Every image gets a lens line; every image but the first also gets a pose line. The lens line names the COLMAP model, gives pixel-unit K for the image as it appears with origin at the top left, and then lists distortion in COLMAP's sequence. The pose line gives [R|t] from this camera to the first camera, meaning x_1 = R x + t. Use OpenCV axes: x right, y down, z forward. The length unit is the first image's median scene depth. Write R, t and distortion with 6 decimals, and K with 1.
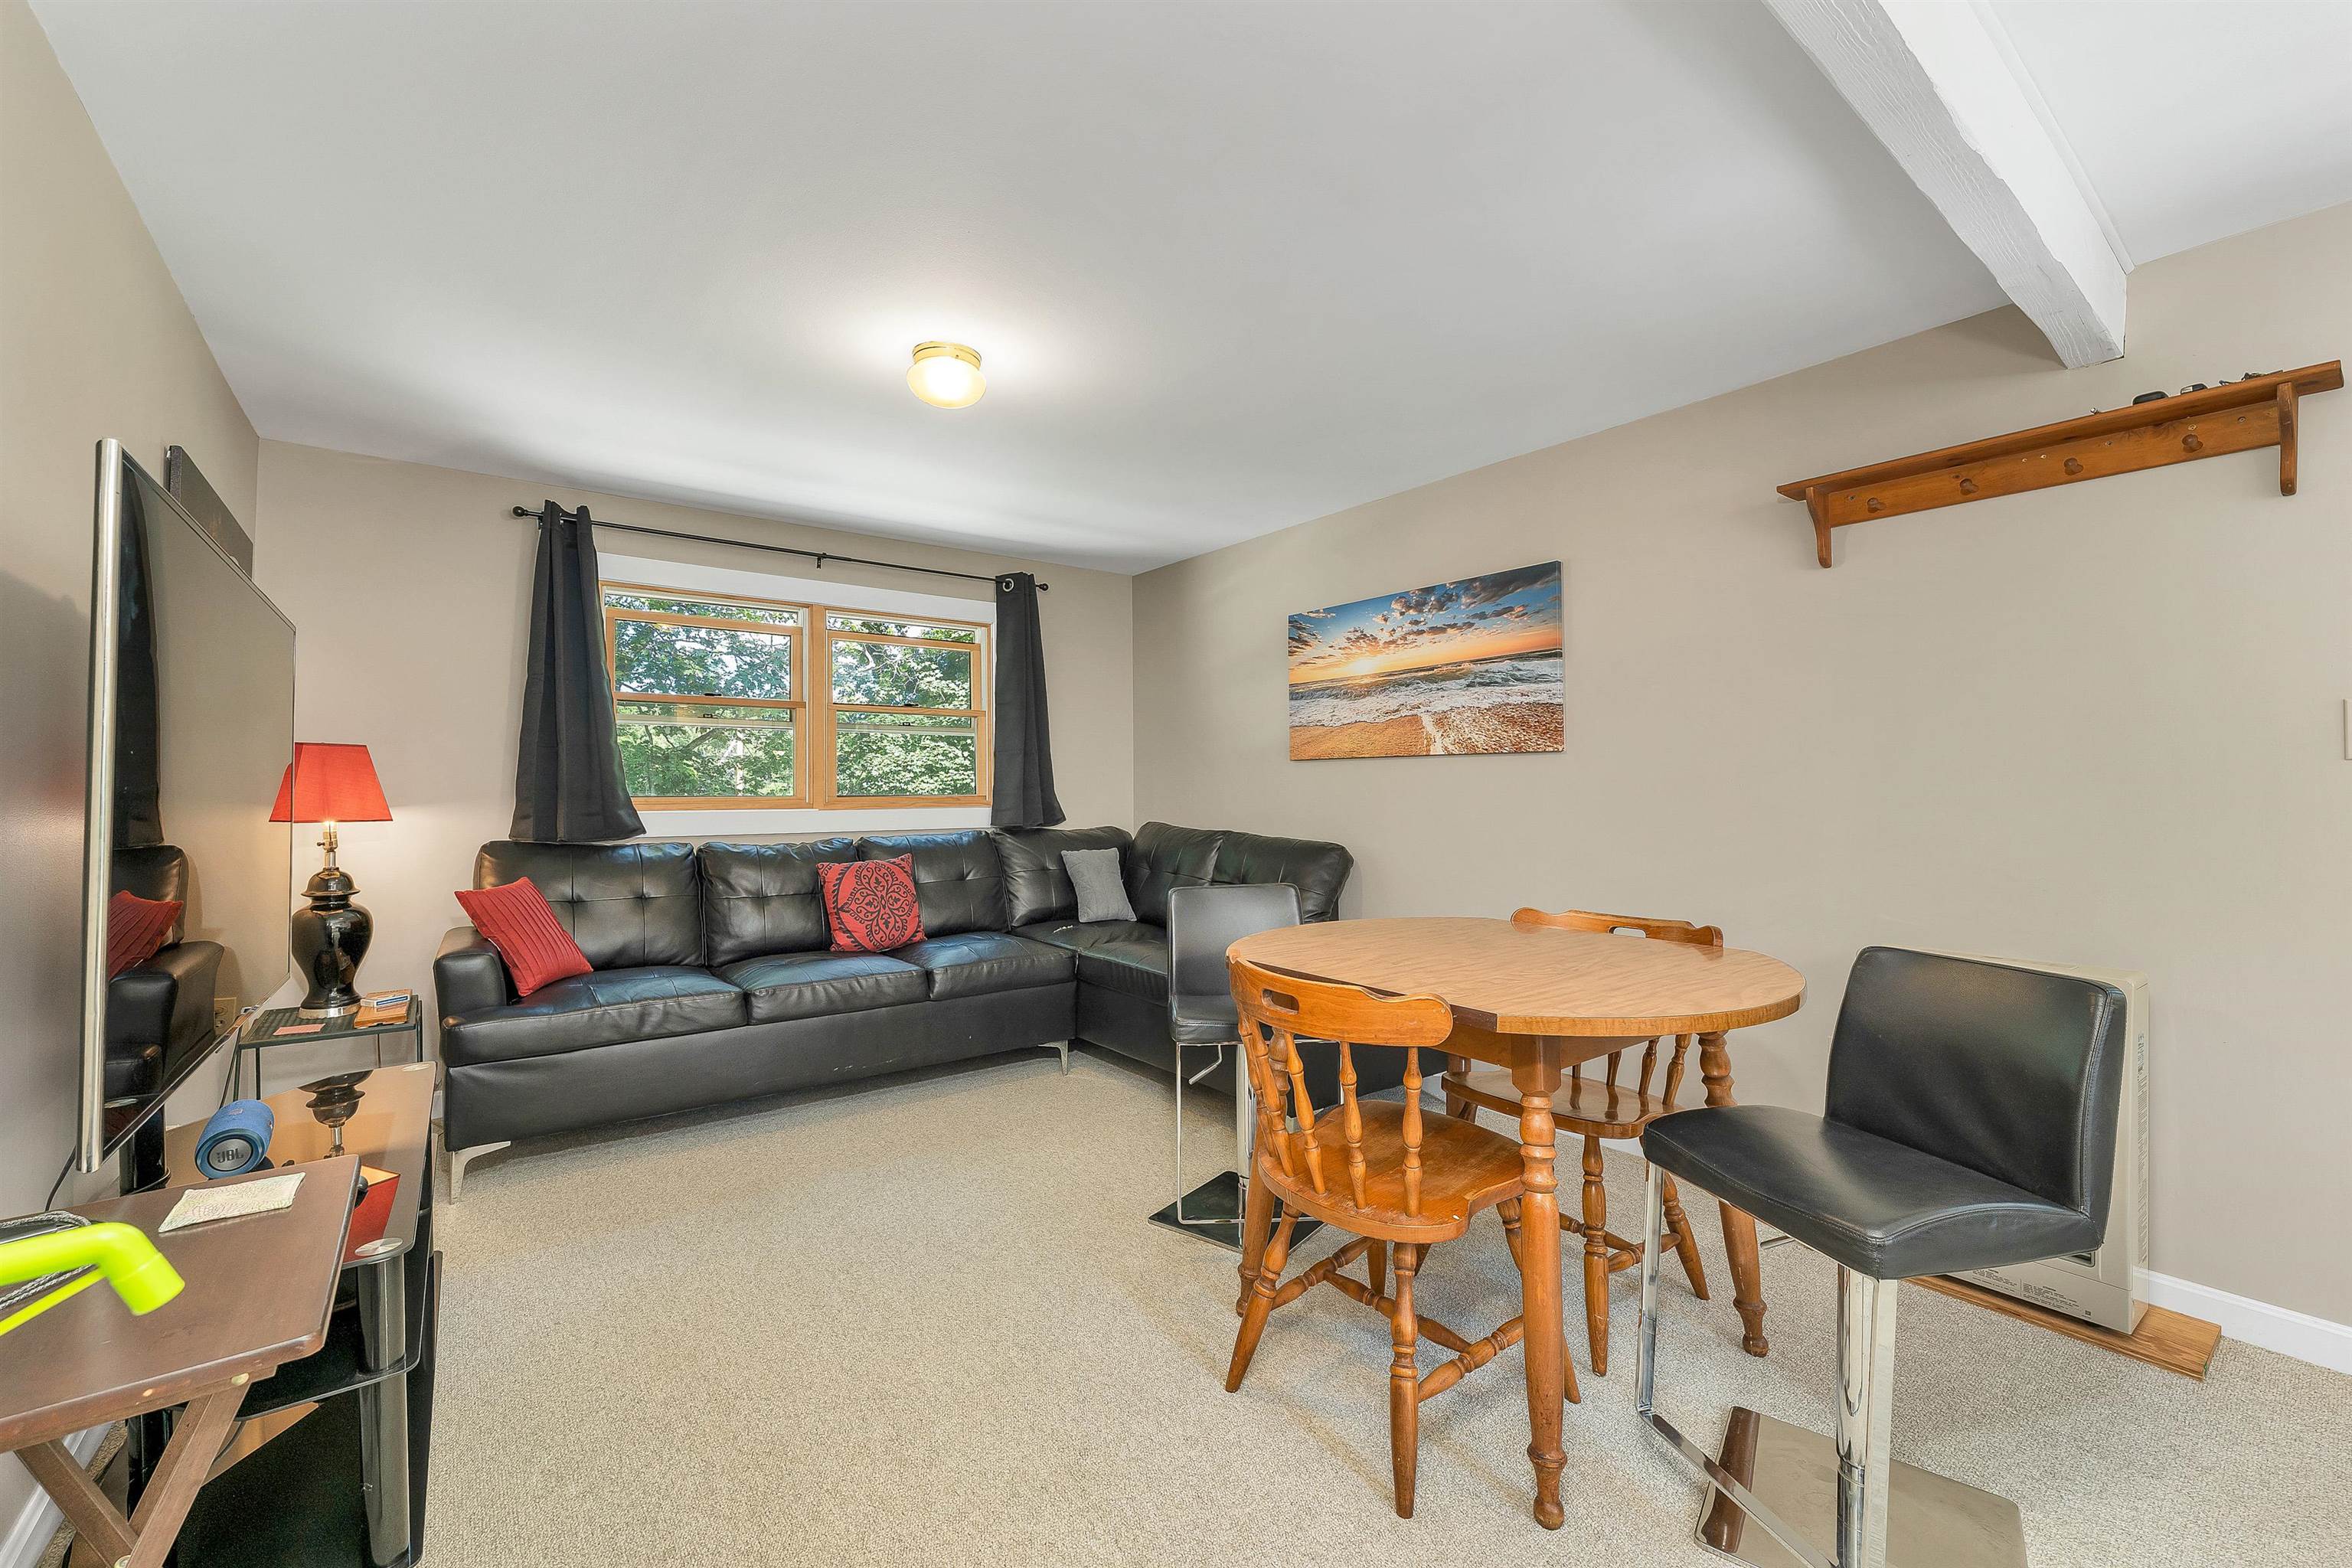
lens RADIAL K [[964.6, 0, 1169.3], [0, 964.6, 790.8], [0, 0, 1]] dist [-0.000580, 0.000071]
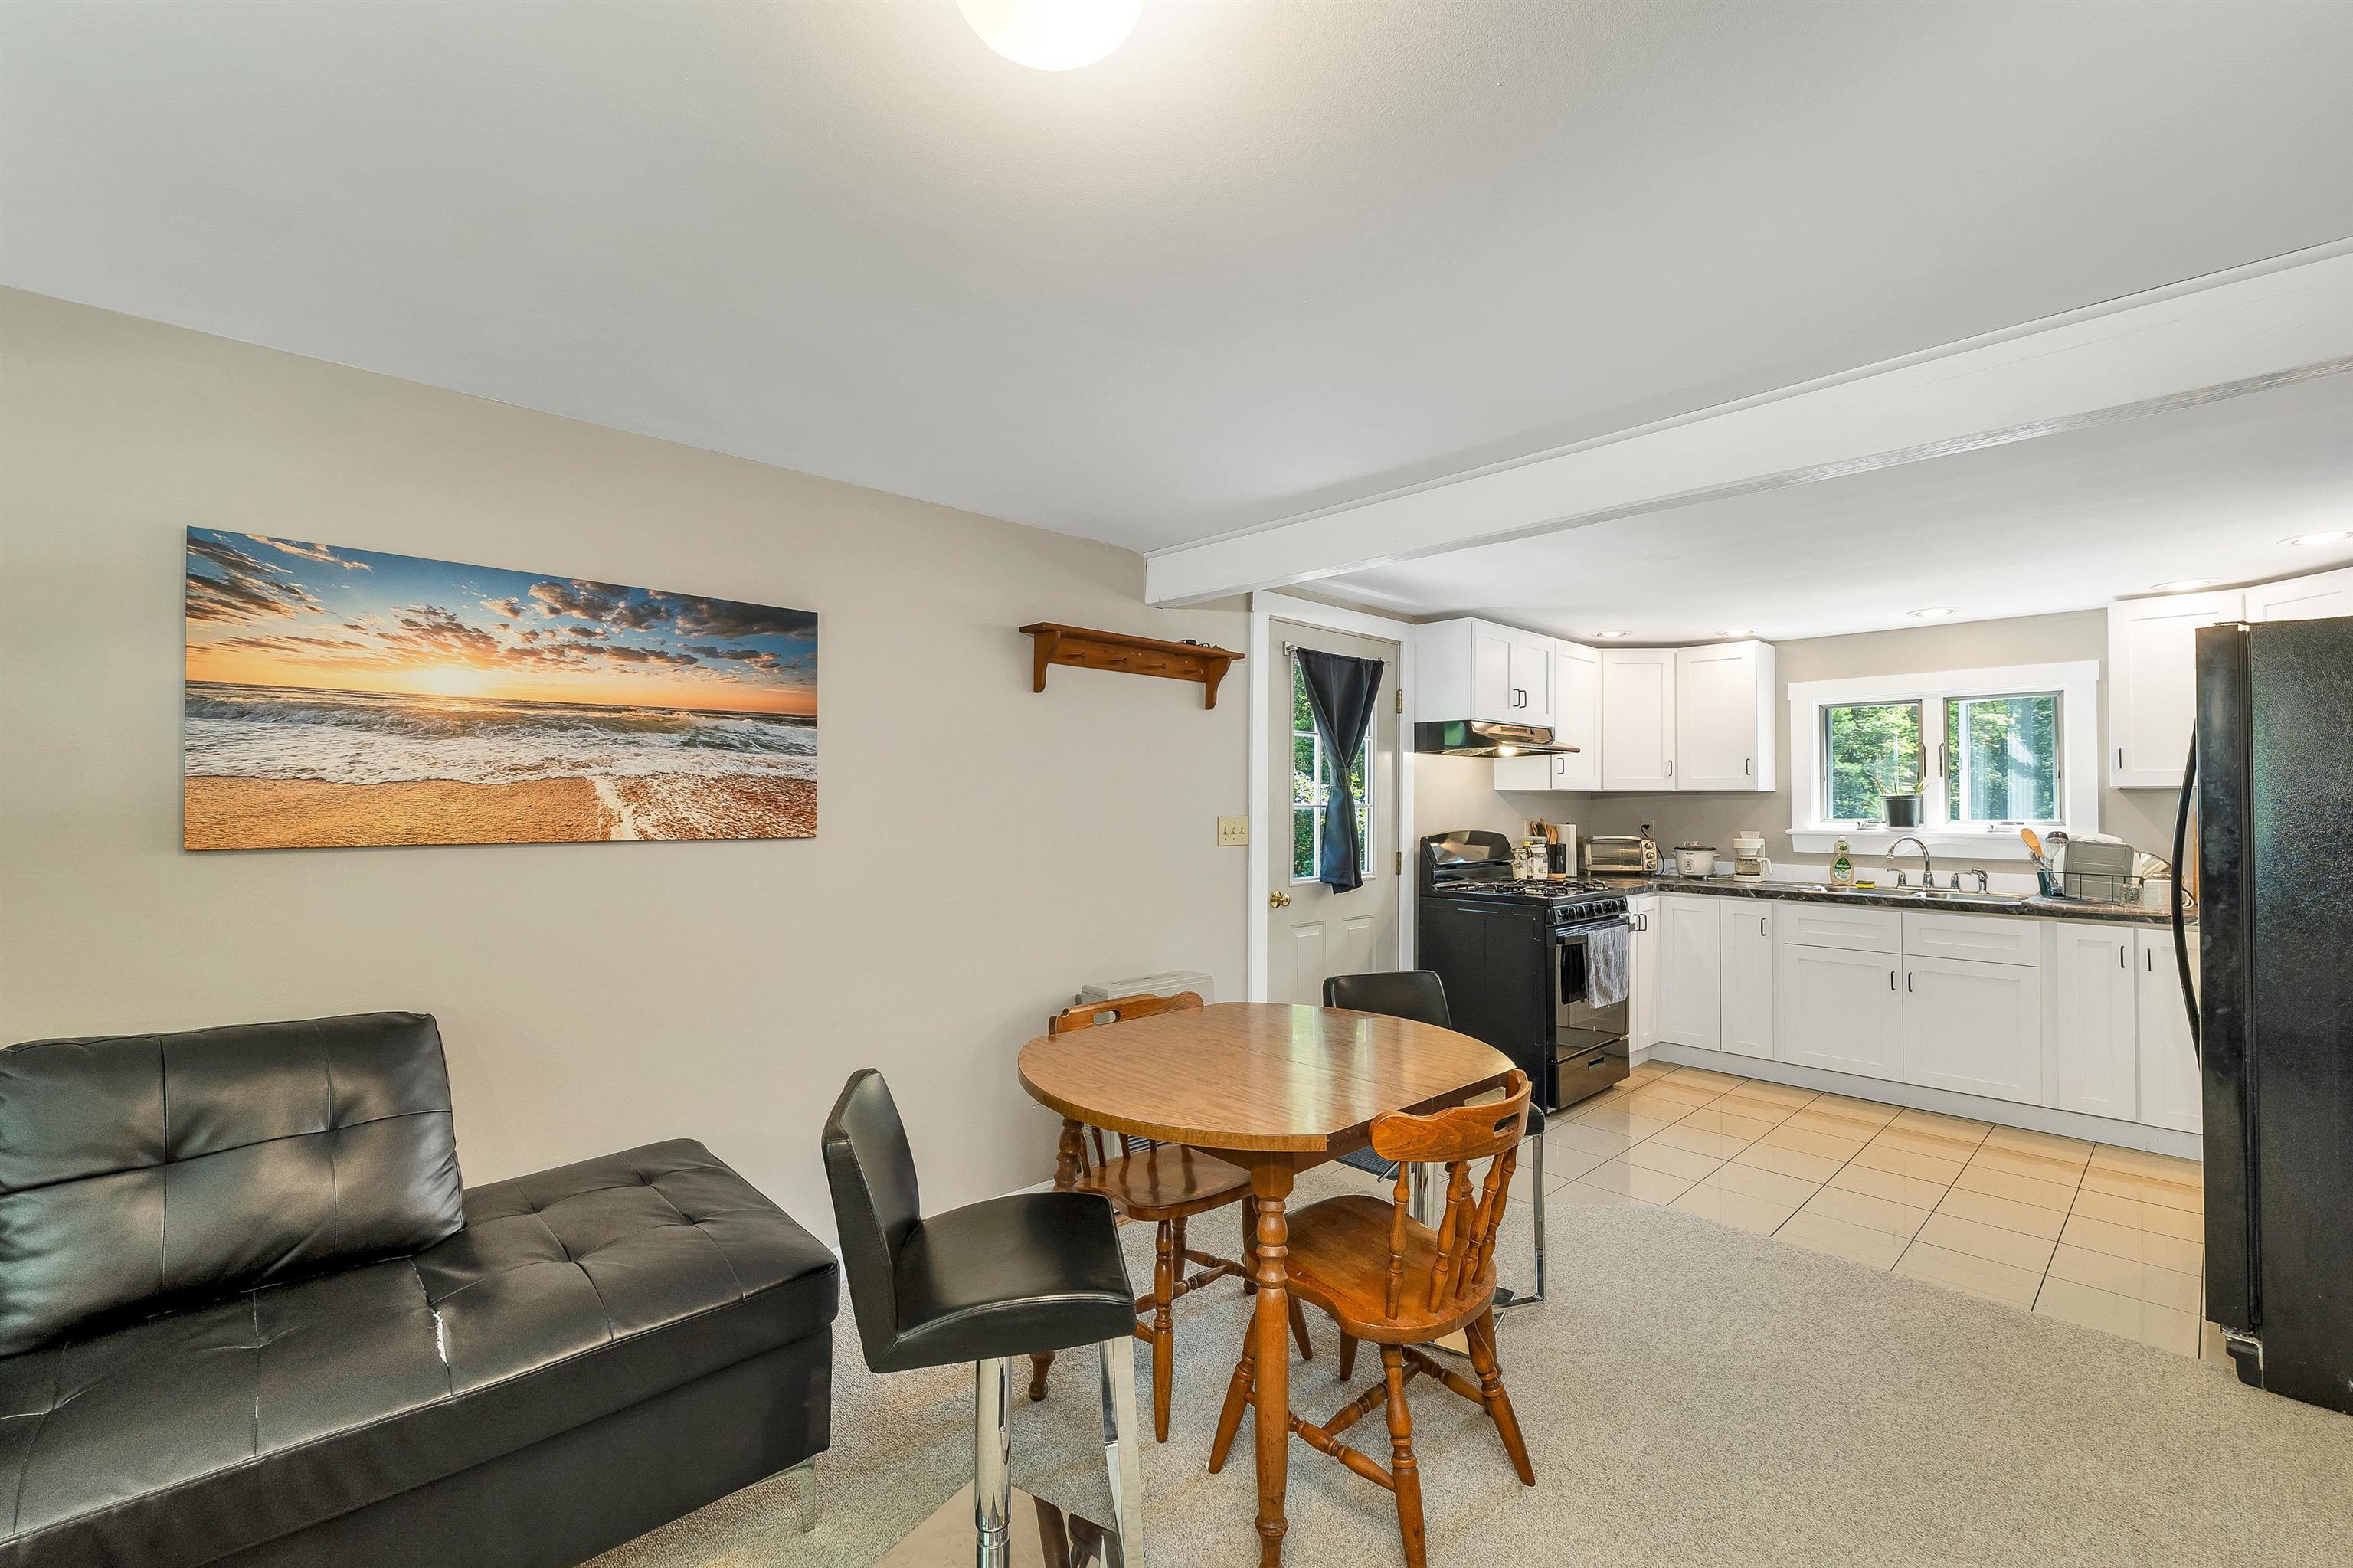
lens RADIAL K [[989.4, 0, 1170.0], [0, 989.4, 780.9], [0, 0, 1]] dist [-0.002182, -0.000220]
pose [[-0.106138, 0.023185, 0.994081, -0.442765], [-0.002350, 0.999719, -0.023567, -0.063948], [-0.994349, -0.004837, -0.106054, 0.704364]]
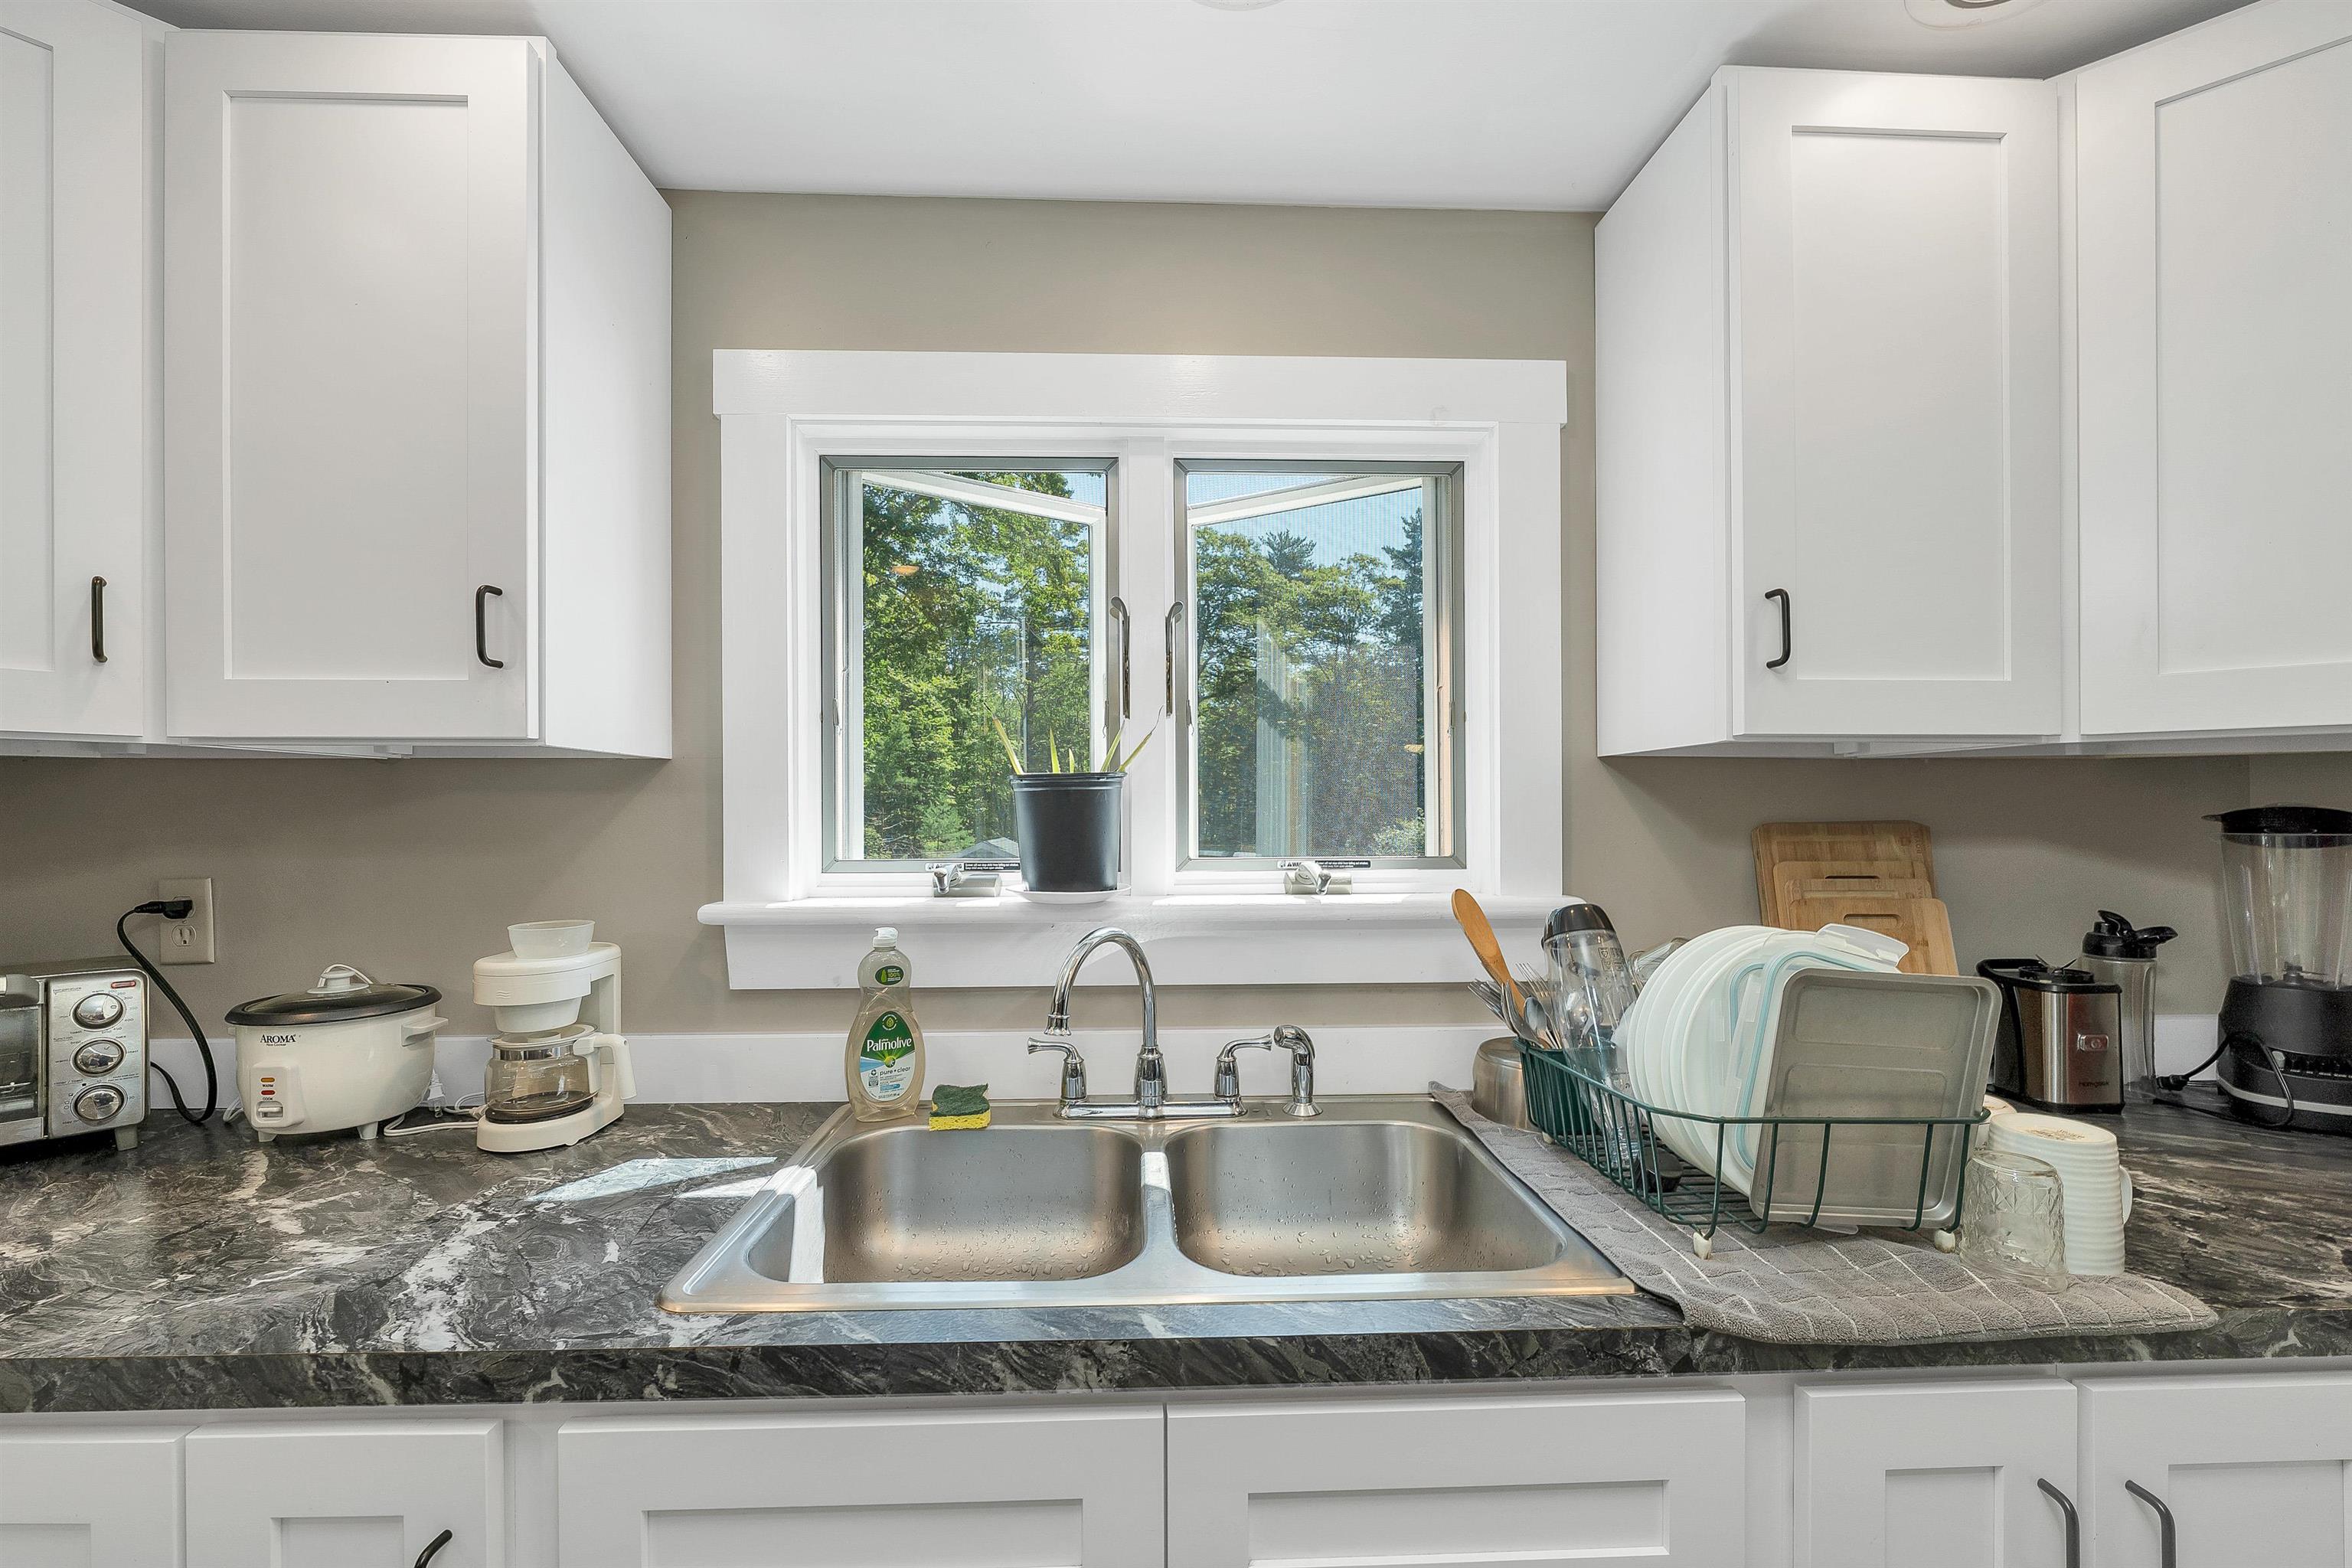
lens RADIAL K [[973.5, 0, 1159.0], [0, 973.5, 815.8], [0, 0, 1]] dist [-0.001769, -0.000008]
pose [[-0.819670, 0.004305, 0.572820, 0.596422], [0.006303, 0.999979, 0.001504, -0.062522], [-0.572801, 0.004843, -0.819680, -0.184608]]
